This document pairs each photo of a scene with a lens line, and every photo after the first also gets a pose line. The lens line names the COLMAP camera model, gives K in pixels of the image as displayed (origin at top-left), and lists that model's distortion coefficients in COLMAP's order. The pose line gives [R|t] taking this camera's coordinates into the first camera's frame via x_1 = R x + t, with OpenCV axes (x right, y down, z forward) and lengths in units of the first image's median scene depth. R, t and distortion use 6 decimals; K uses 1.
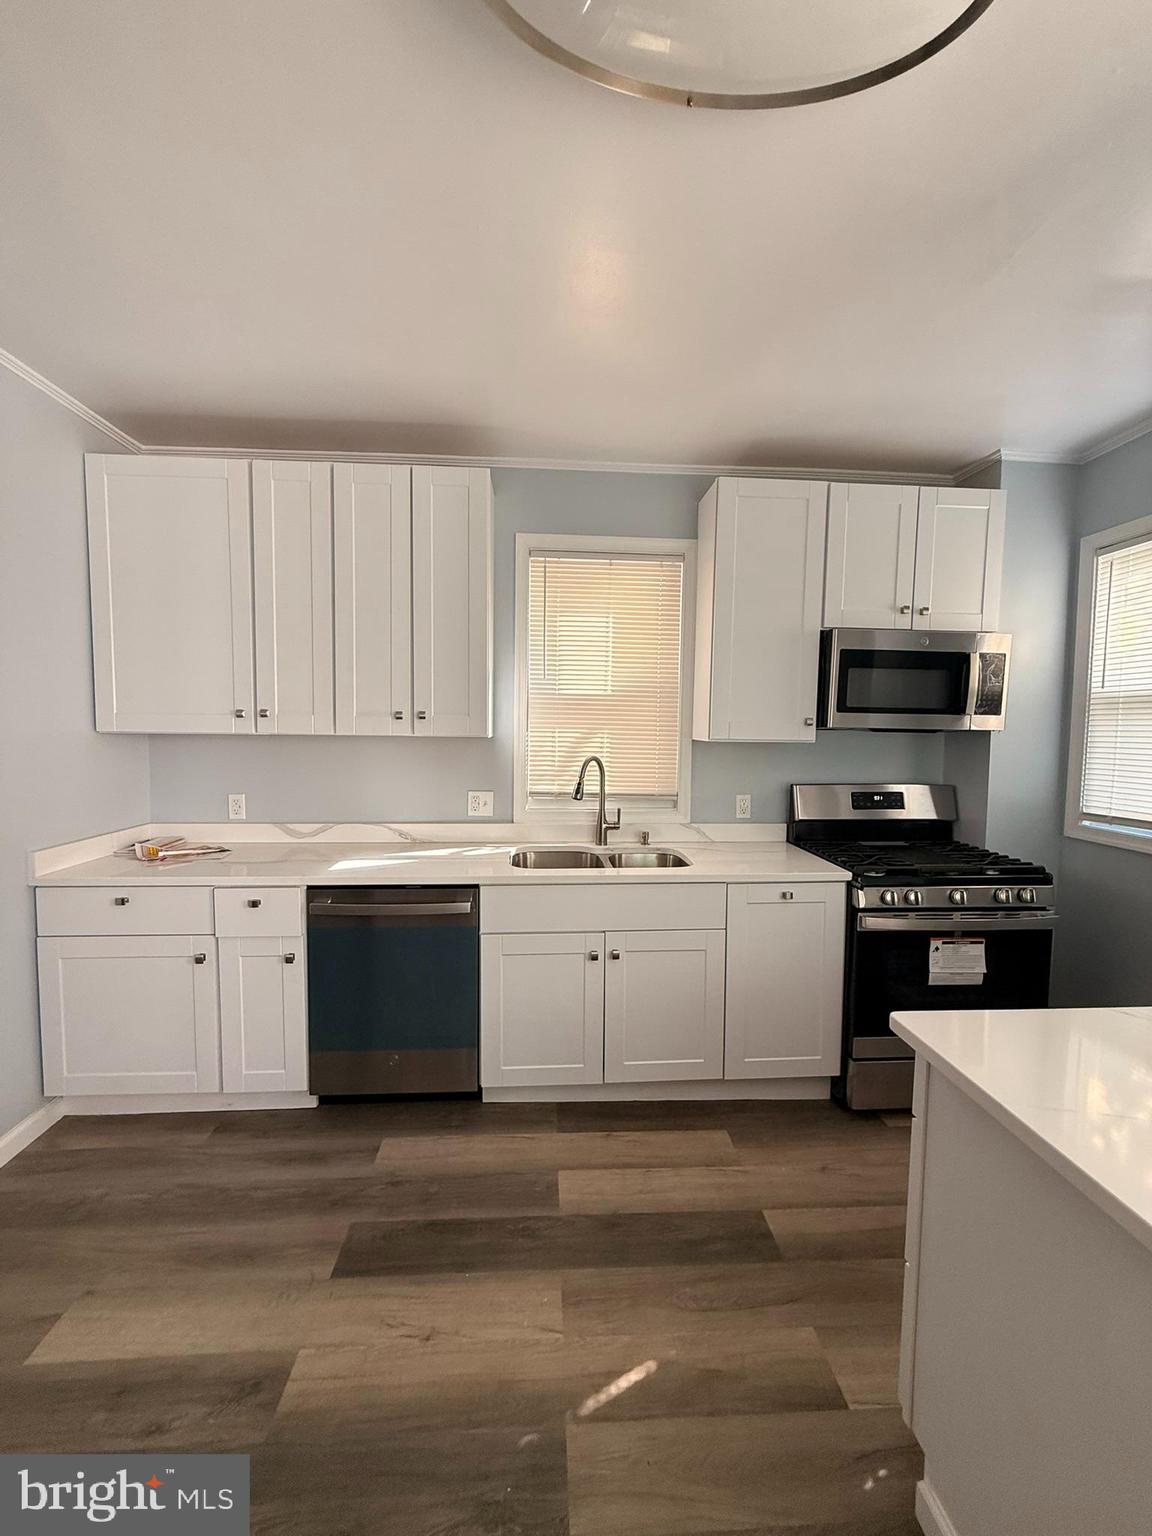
lens RADIAL K [[611.0, 0, 577.8], [0, 611.0, 764.9], [0, 0, 1]] dist [0.000544, -0.000016]
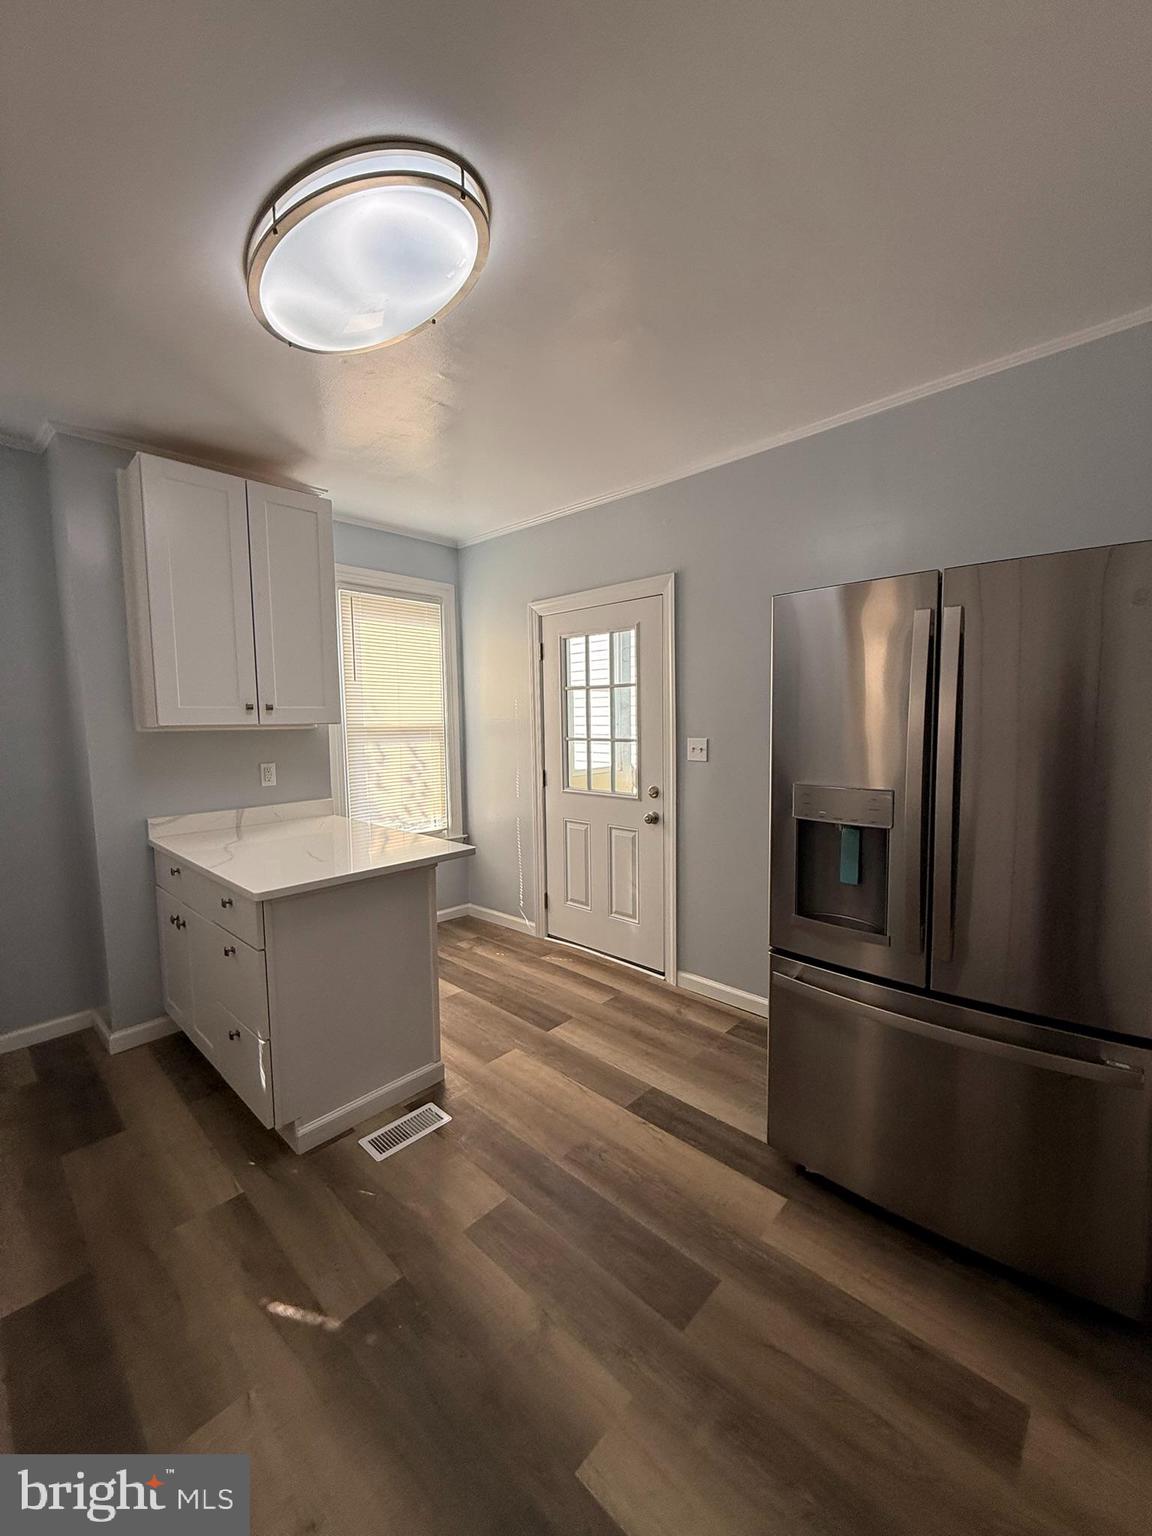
lens RADIAL K [[612.1, 0, 576.3], [0, 612.1, 764.4], [0, 0, 1]] dist [0.002930, 0.000462]
pose [[-0.684194, -0.064244, 0.726465, -0.612017], [0.047439, 0.990082, 0.132236, -0.045945], [-0.727756, 0.124937, -0.674361, 0.740820]]
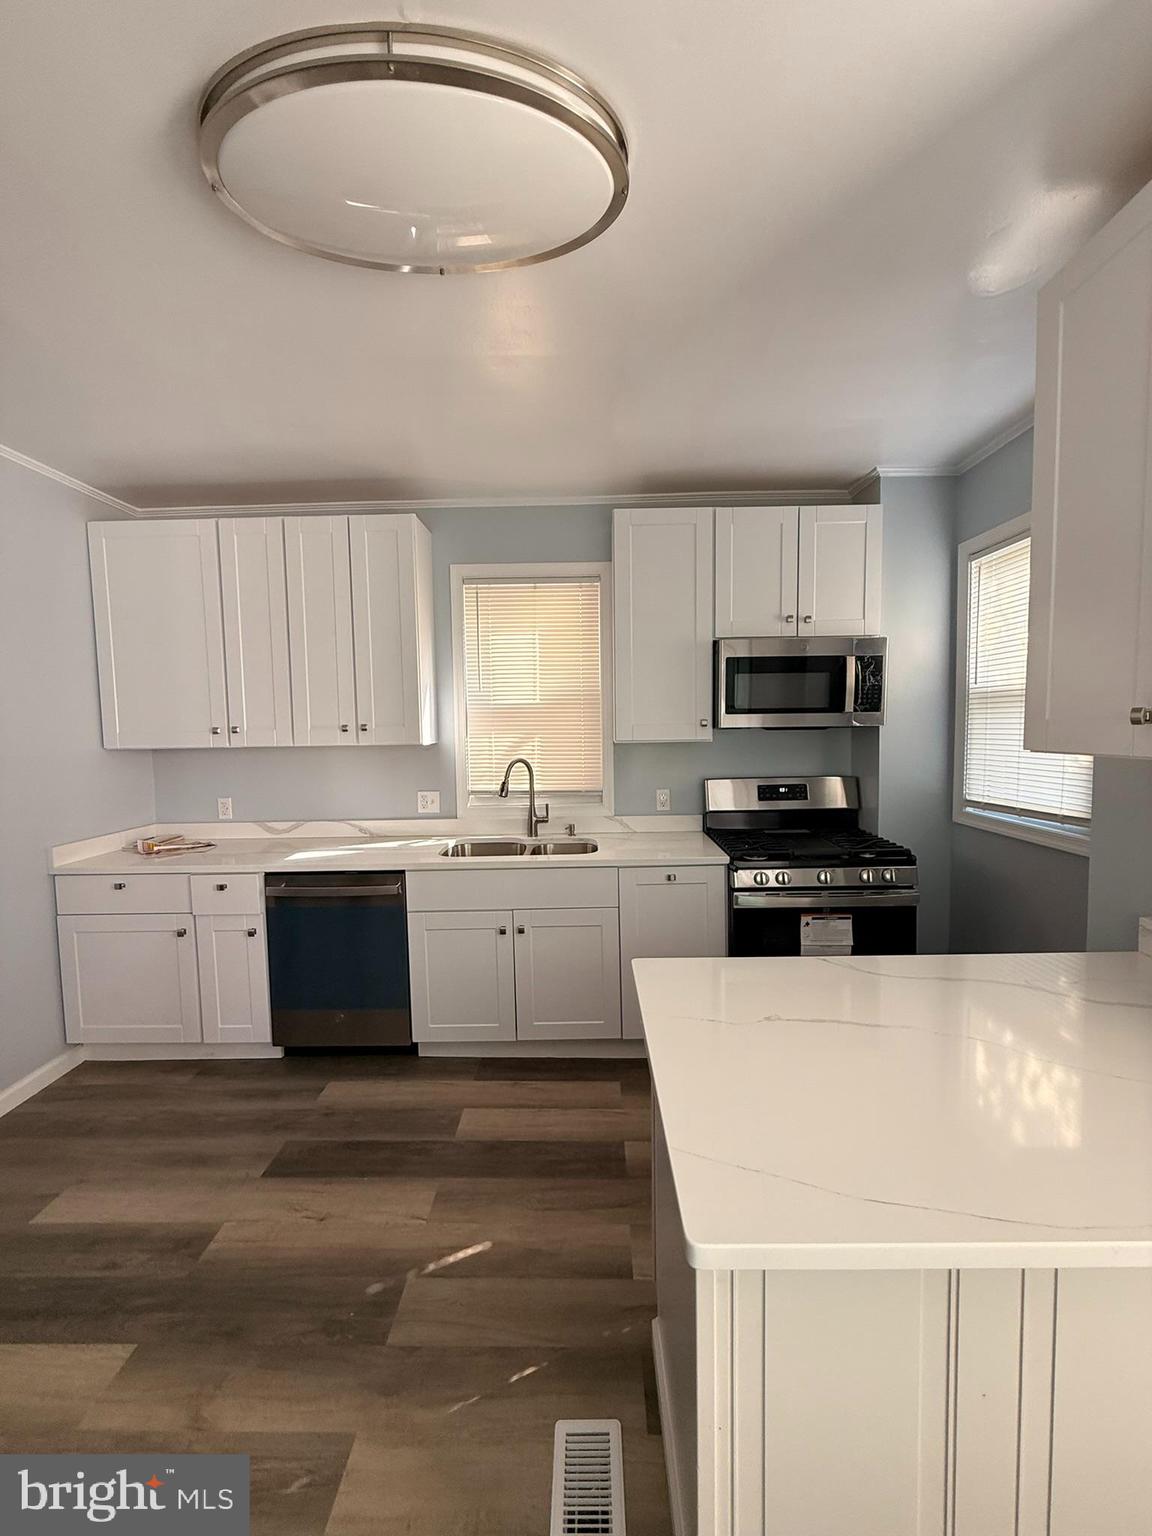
lens RADIAL K [[611.0, 0, 577.8], [0, 611.0, 764.9], [0, 0, 1]] dist [0.000544, -0.000016]
pose [[0.996396, -0.023957, -0.081370, 0.266332], [0.024286, 0.999700, 0.003052, -0.003431], [0.081273, -0.005017, 0.996679, -0.146715]]
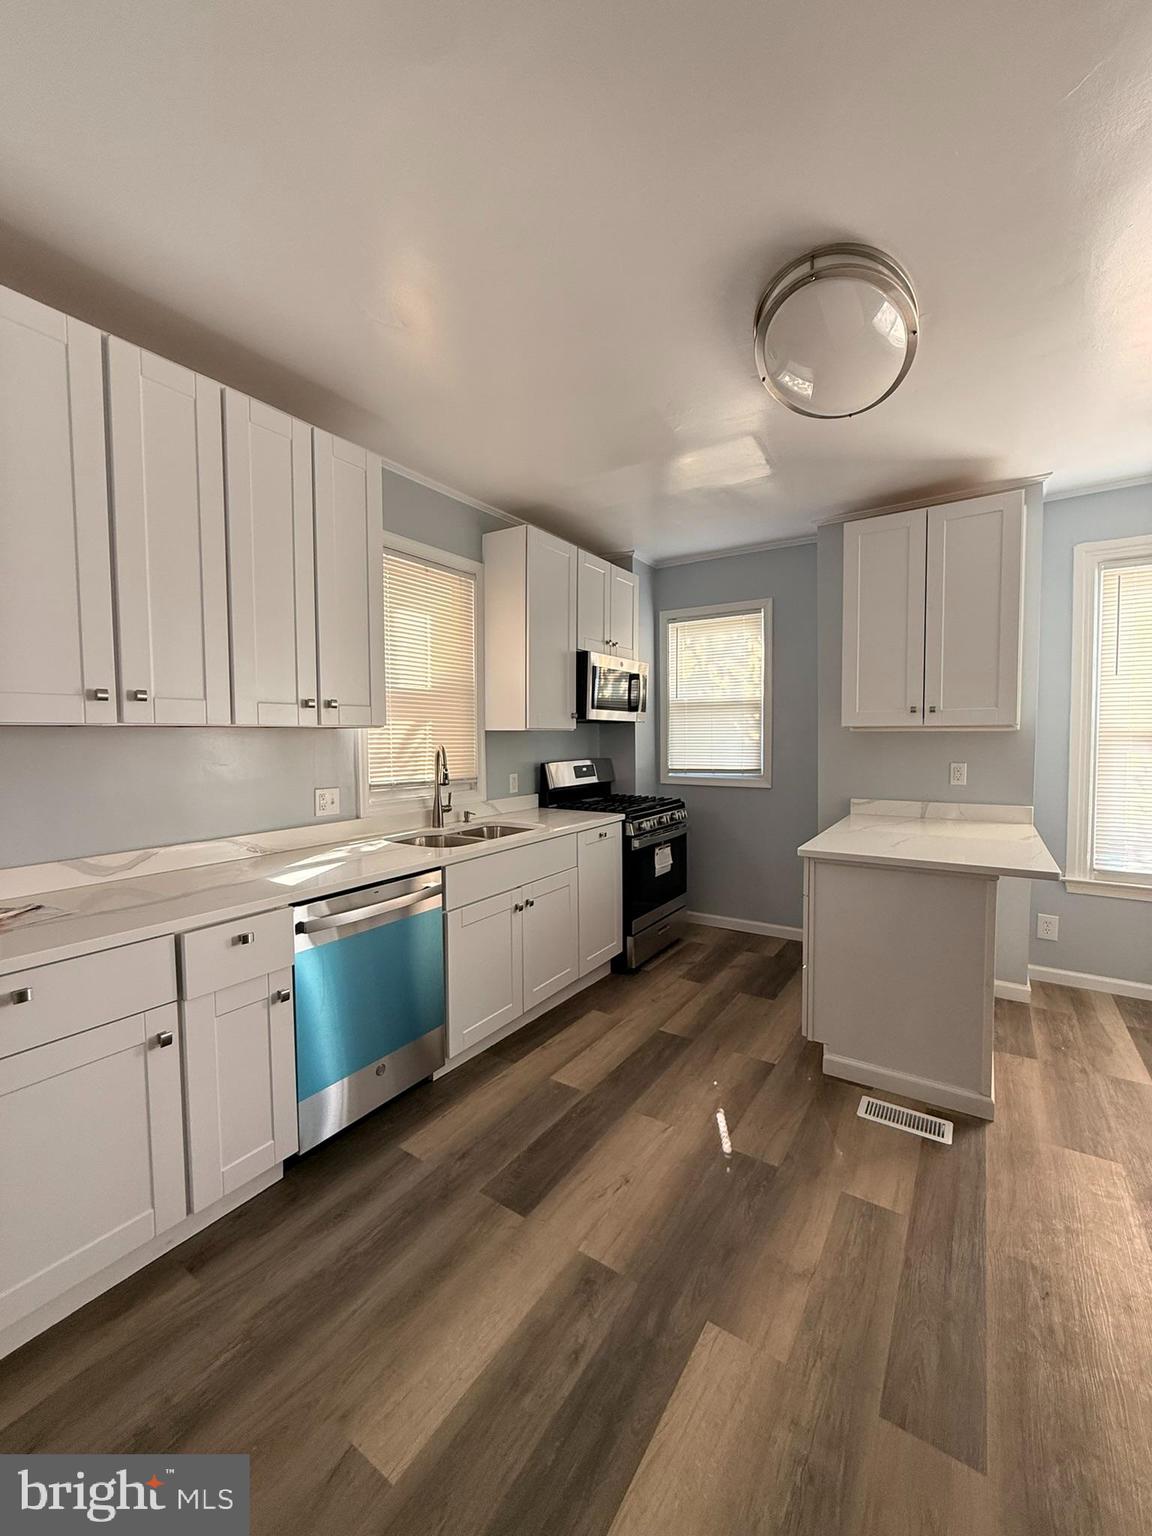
lens RADIAL K [[611.0, 0, 577.8], [0, 611.0, 764.9], [0, 0, 1]] dist [0.000544, -0.000016]
pose [[0.602691, -0.055297, 0.796056, -0.826430], [0.064427, 0.997711, 0.020528, 0.016259], [-0.795369, 0.038915, 0.604875, 0.169951]]
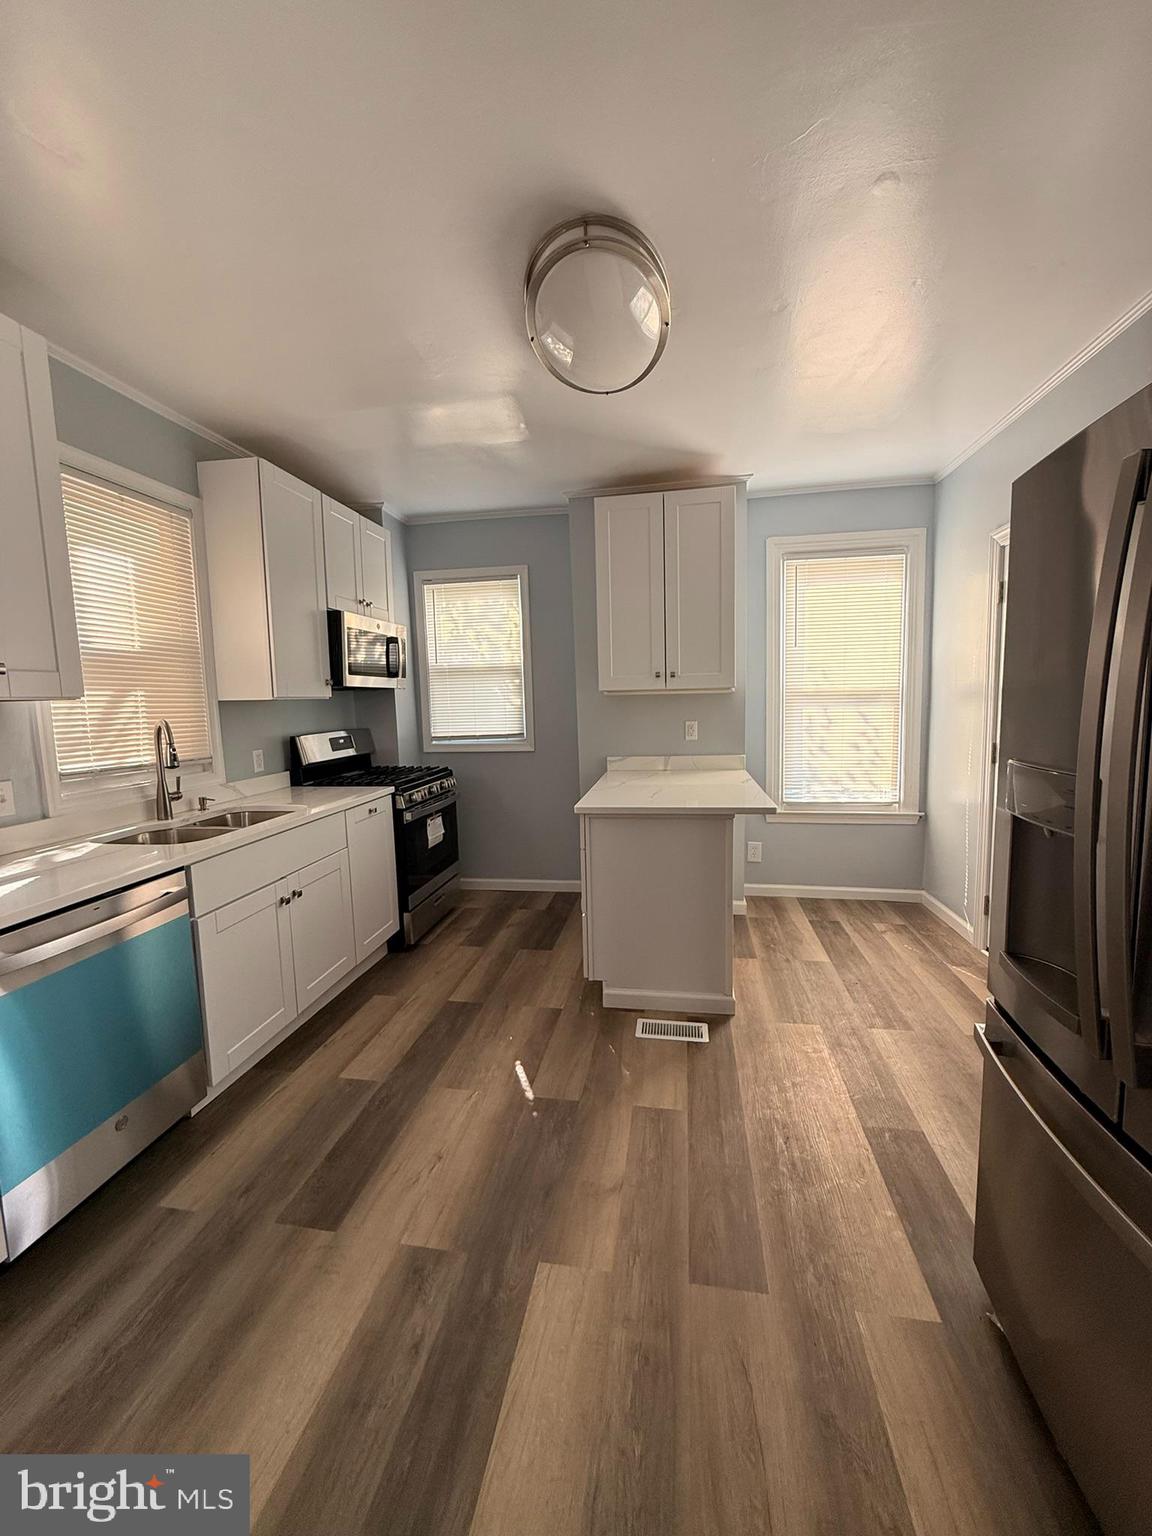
lens RADIAL K [[611.0, 0, 577.8], [0, 611.0, 764.9], [0, 0, 1]] dist [0.000544, -0.000016]
pose [[0.229249, -0.125439, 0.965251, -0.836175], [0.089663, 0.990167, 0.107382, 0.010895], [-0.969229, 0.061930, 0.238242, 0.235884]]
